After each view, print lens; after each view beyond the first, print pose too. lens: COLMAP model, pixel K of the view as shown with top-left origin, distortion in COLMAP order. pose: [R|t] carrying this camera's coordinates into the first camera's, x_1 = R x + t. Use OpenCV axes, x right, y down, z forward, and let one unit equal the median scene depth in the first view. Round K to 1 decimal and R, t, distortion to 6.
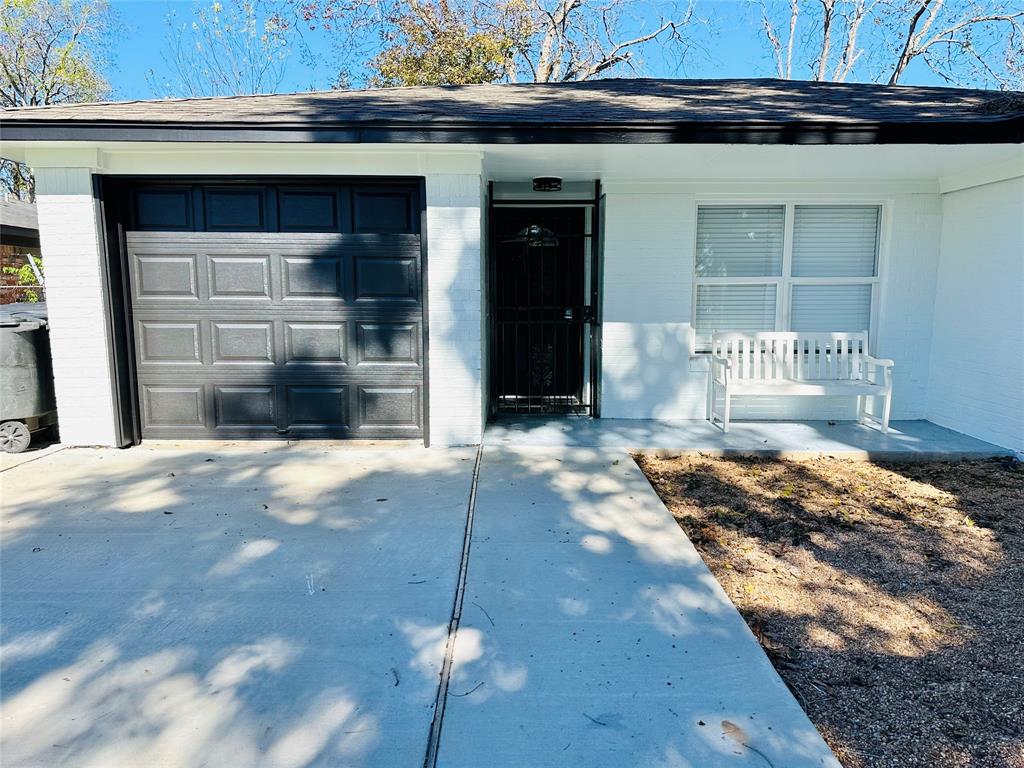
lens RADIAL K [[719.2, 0, 506.9], [0, 719.2, 385.7], [0, 0, 1]] dist [0.062115, -0.026512]
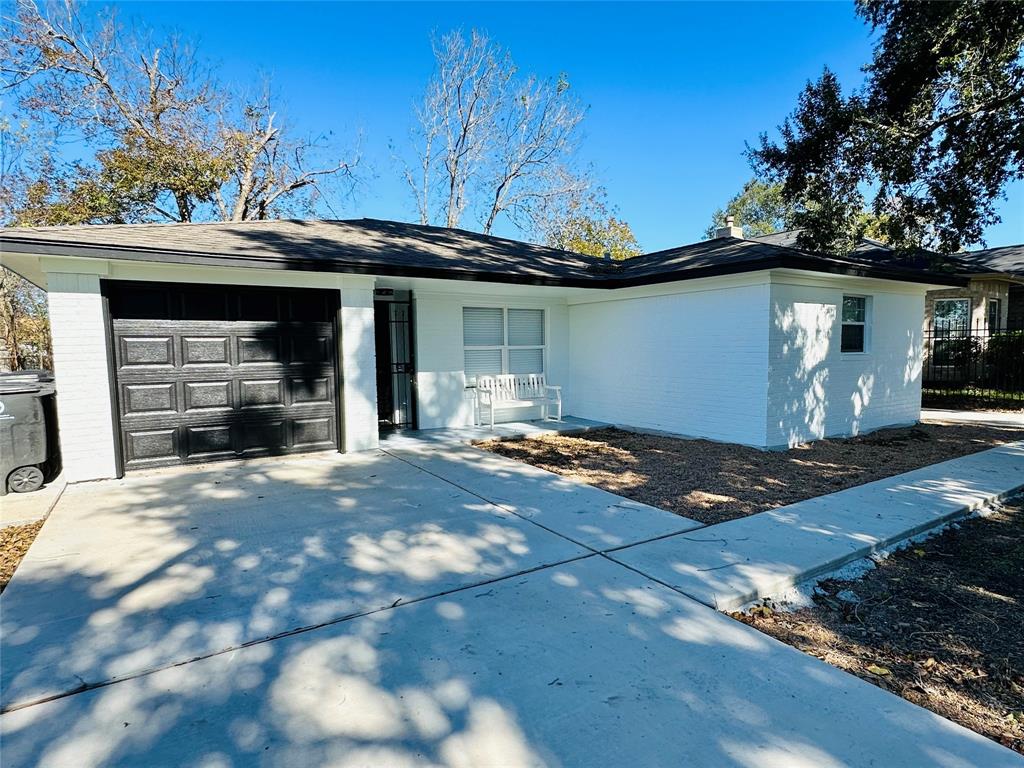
lens RADIAL K [[561.7, 0, 517.4], [0, 561.7, 390.4], [0, 0, 1]] dist [0.018181, 0.002242]
pose [[0.839972, -0.052862, 0.540049, -0.448476], [0.081880, 0.996195, -0.029842, 0.014164], [-0.536417, 0.069285, 0.841104, -0.272168]]
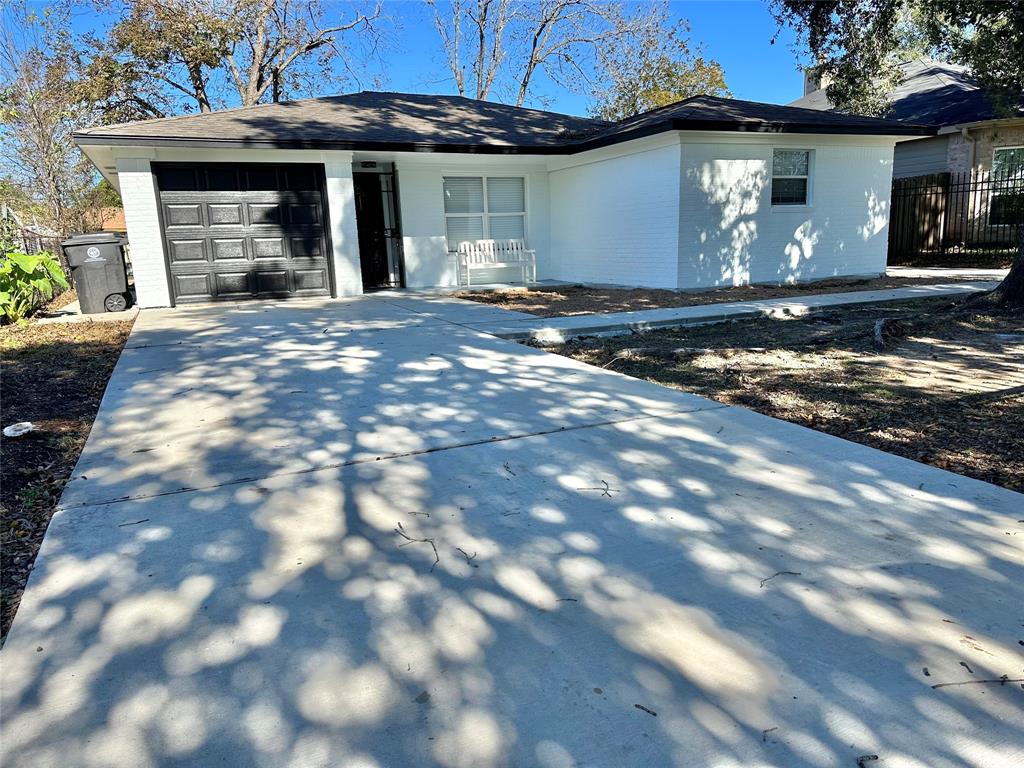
lens RADIAL K [[719.2, 0, 507.2], [0, 719.2, 375.5], [0, 0, 1]] dist [0.062115, -0.026512]
pose [[0.908688, -0.109099, 0.402969, -0.498882], [0.088273, 0.993636, 0.069963, 0.196439], [-0.408037, -0.028003, 0.912536, -1.031119]]
